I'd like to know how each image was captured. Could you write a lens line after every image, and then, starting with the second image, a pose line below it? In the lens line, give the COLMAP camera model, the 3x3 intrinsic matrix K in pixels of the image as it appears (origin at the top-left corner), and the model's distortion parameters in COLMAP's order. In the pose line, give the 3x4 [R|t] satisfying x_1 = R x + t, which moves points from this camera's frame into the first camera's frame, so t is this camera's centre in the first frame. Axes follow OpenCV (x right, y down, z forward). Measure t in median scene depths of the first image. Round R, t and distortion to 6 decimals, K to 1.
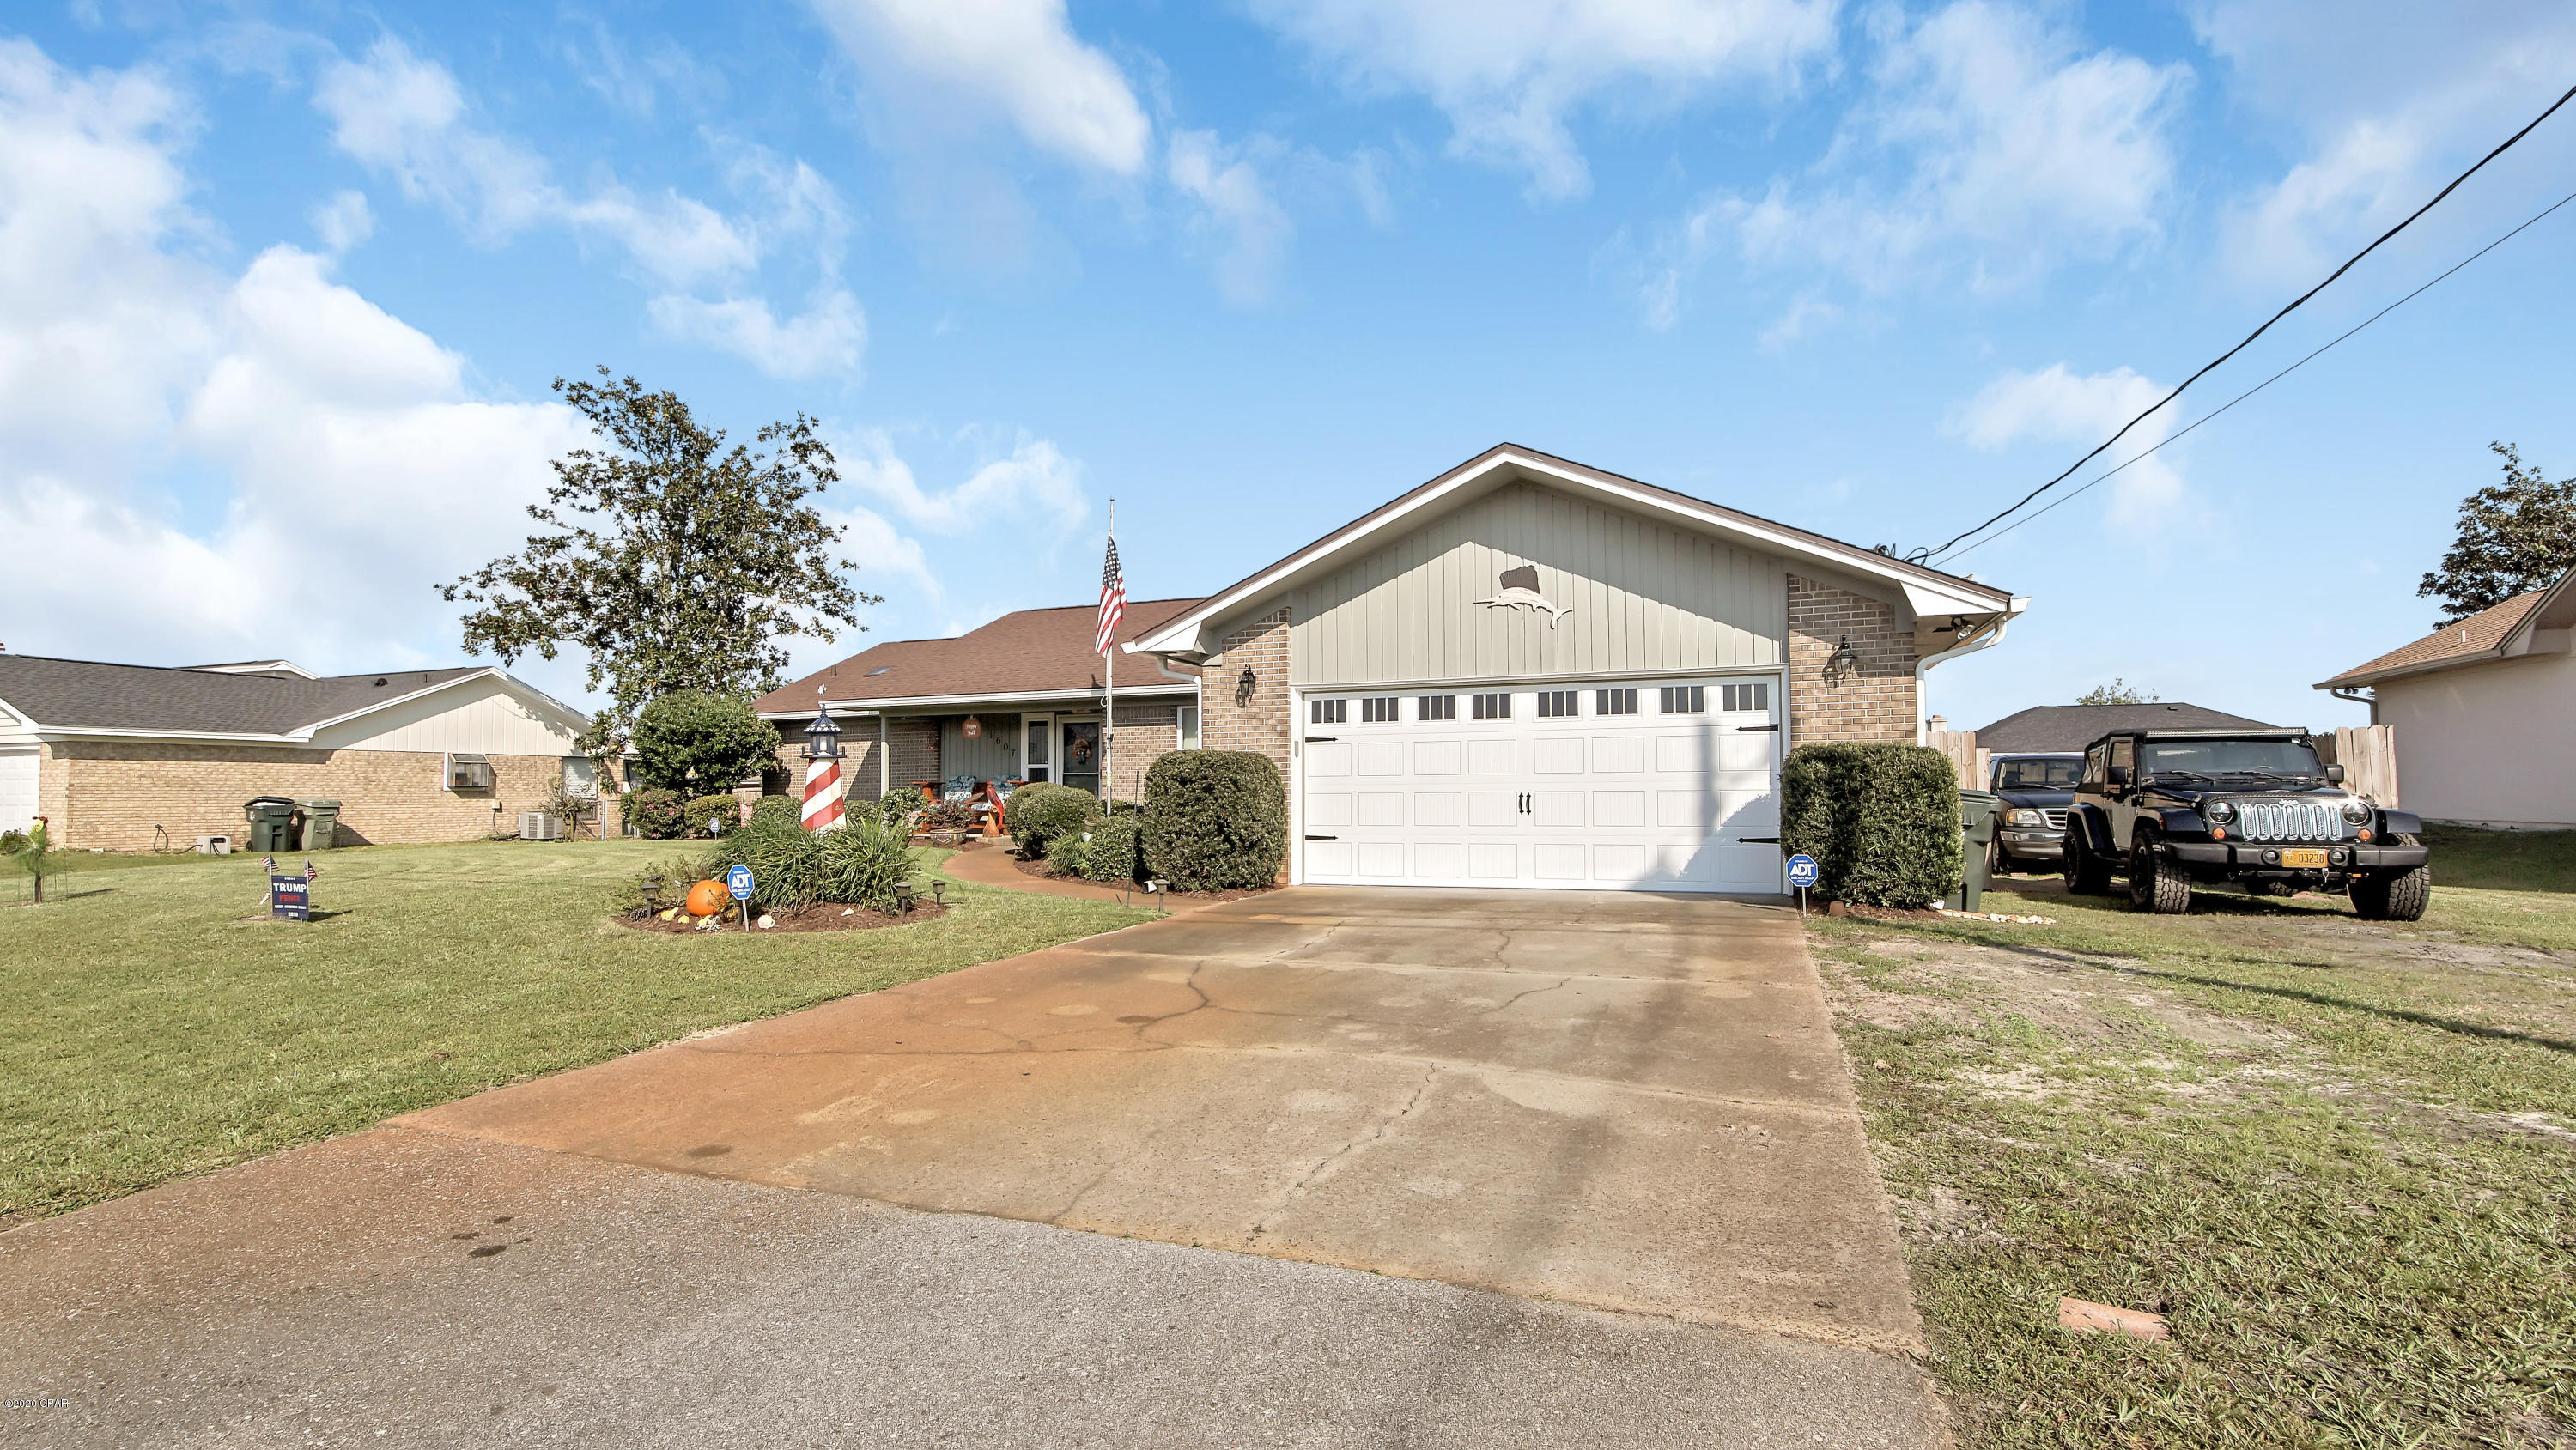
lens RADIAL K [[1178.0, 0, 1275.1], [0, 1178.0, 737.2], [0, 0, 1]] dist [-0.008996, 0.000383]
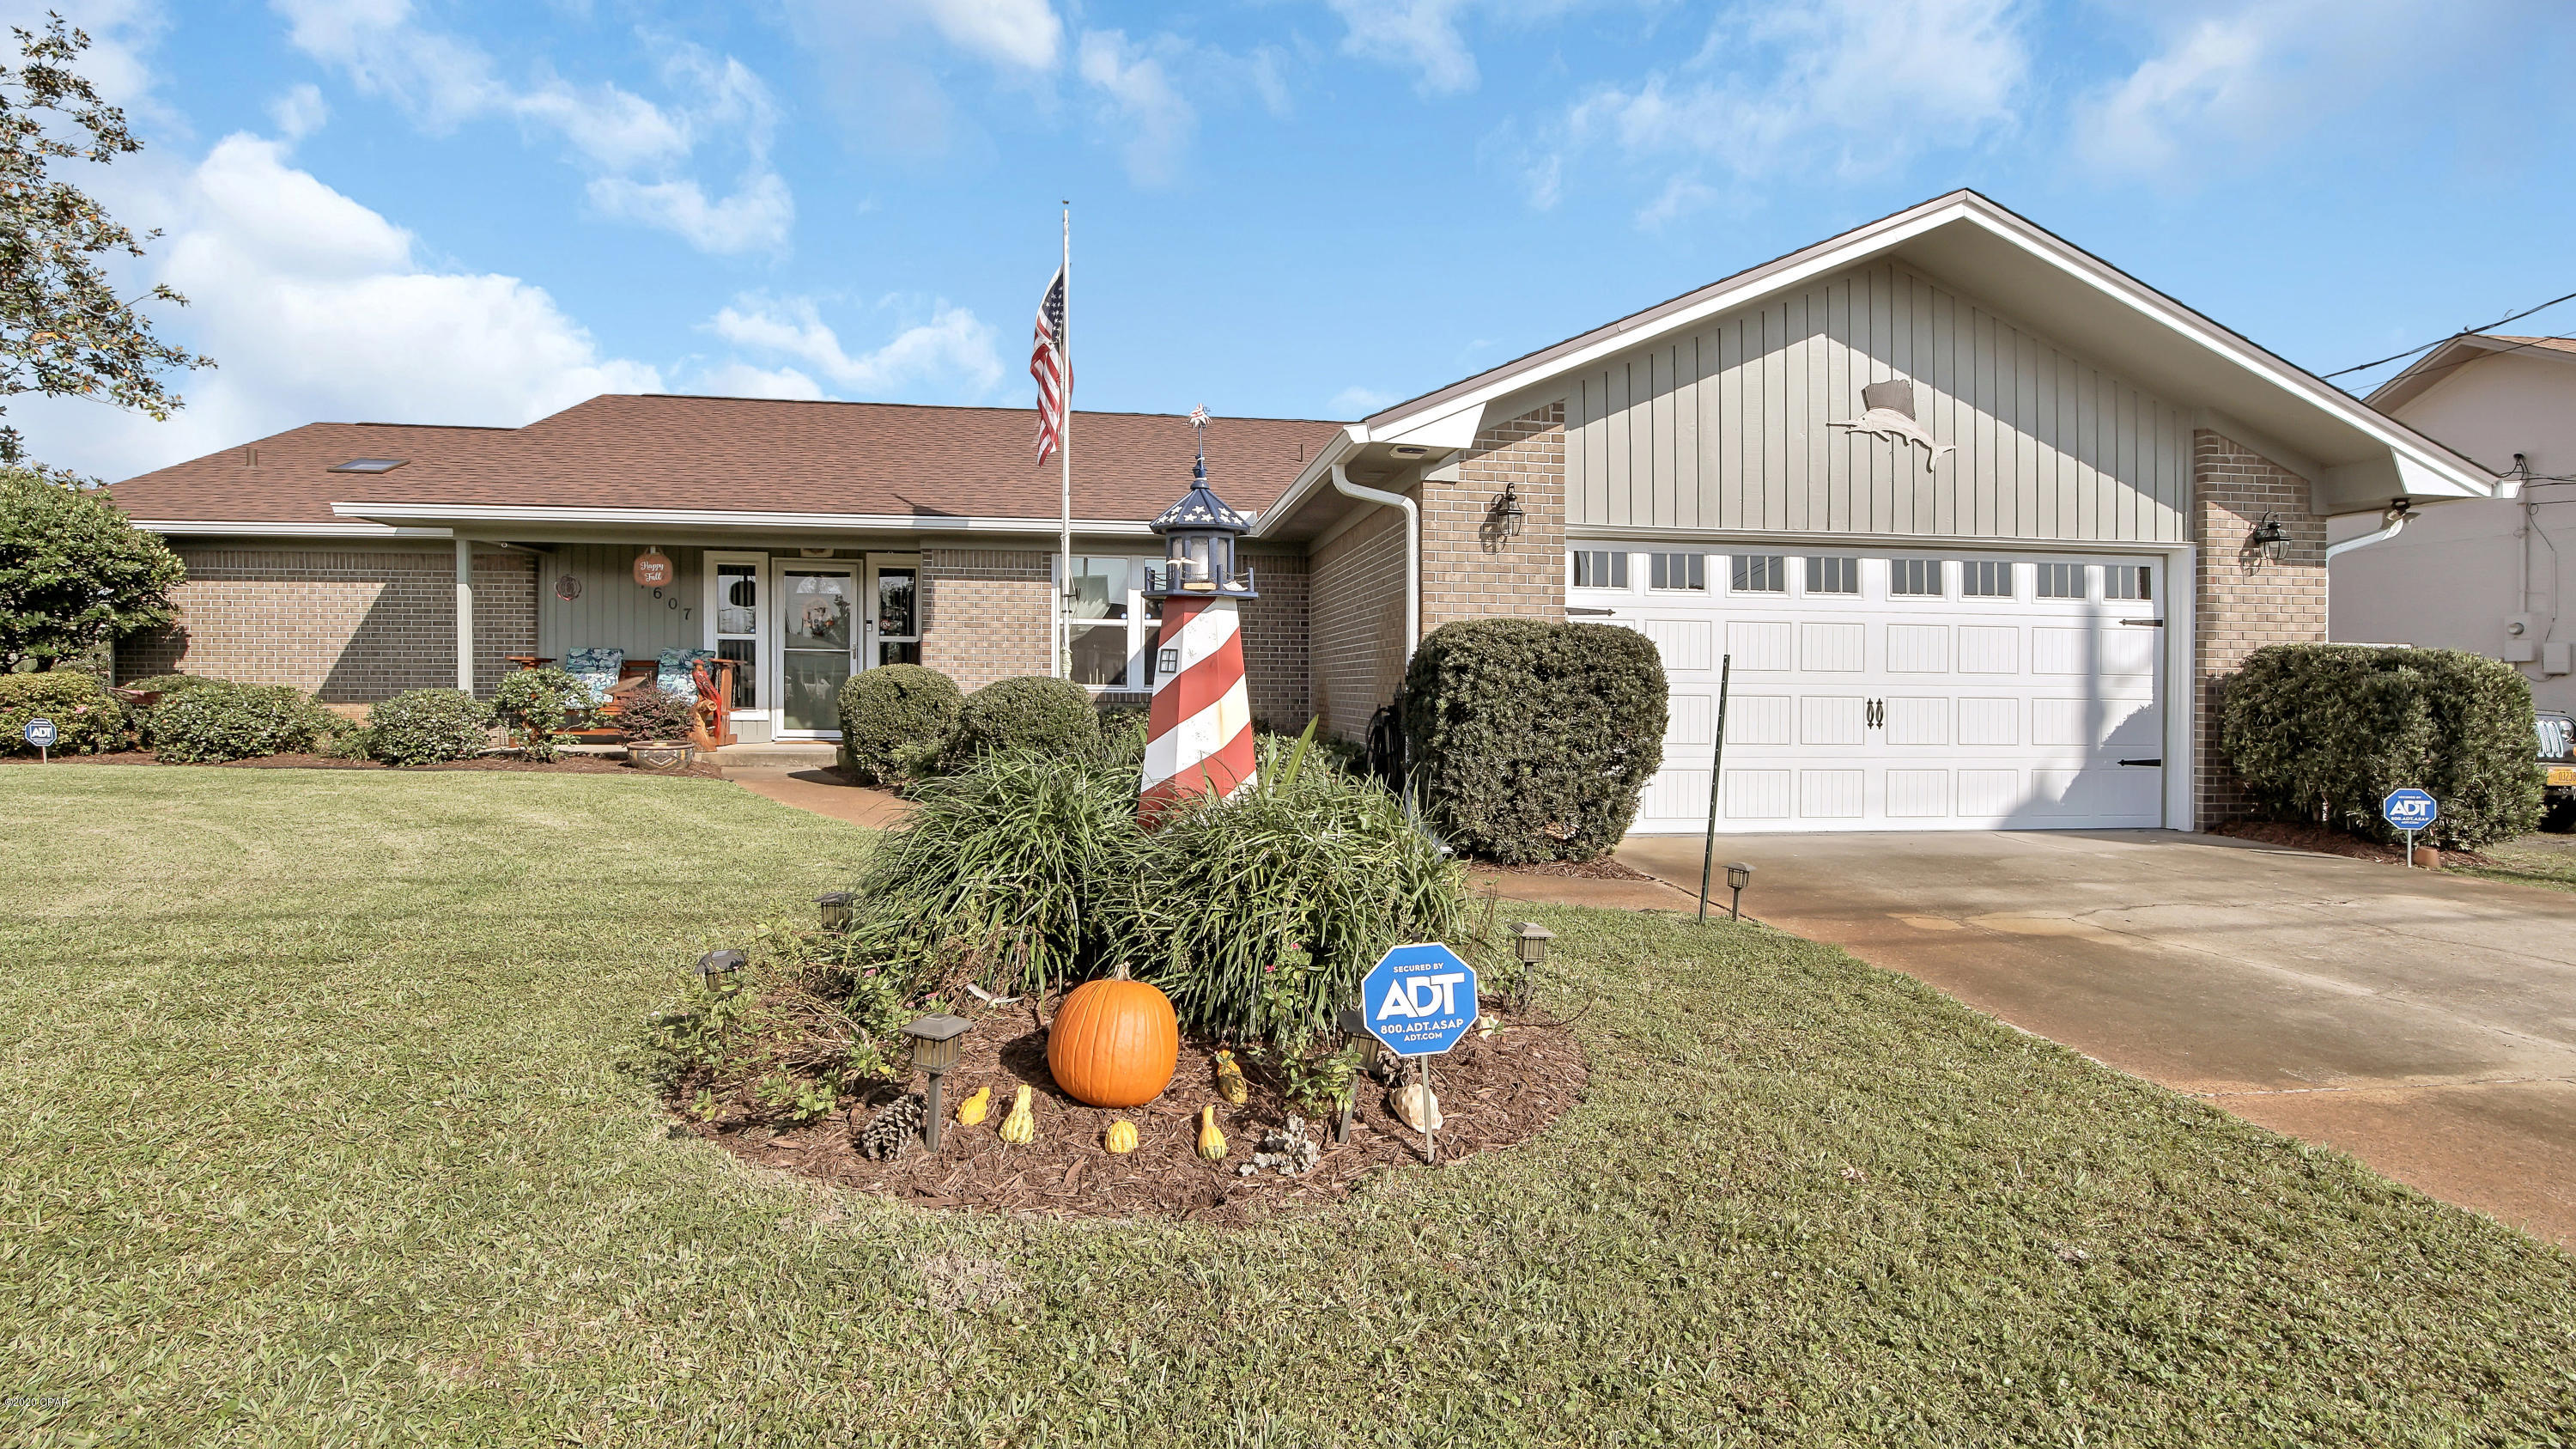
lens RADIAL K [[1178.3, 0, 1296.2], [0, 1178.3, 704.5], [0, 0, 1]] dist [-0.008996, 0.000383]
pose [[0.872860, 0.007085, 0.487918, -0.448407], [-0.039216, 0.997679, 0.055670, 0.024914], [-0.486391, -0.067726, 0.871112, 0.544784]]
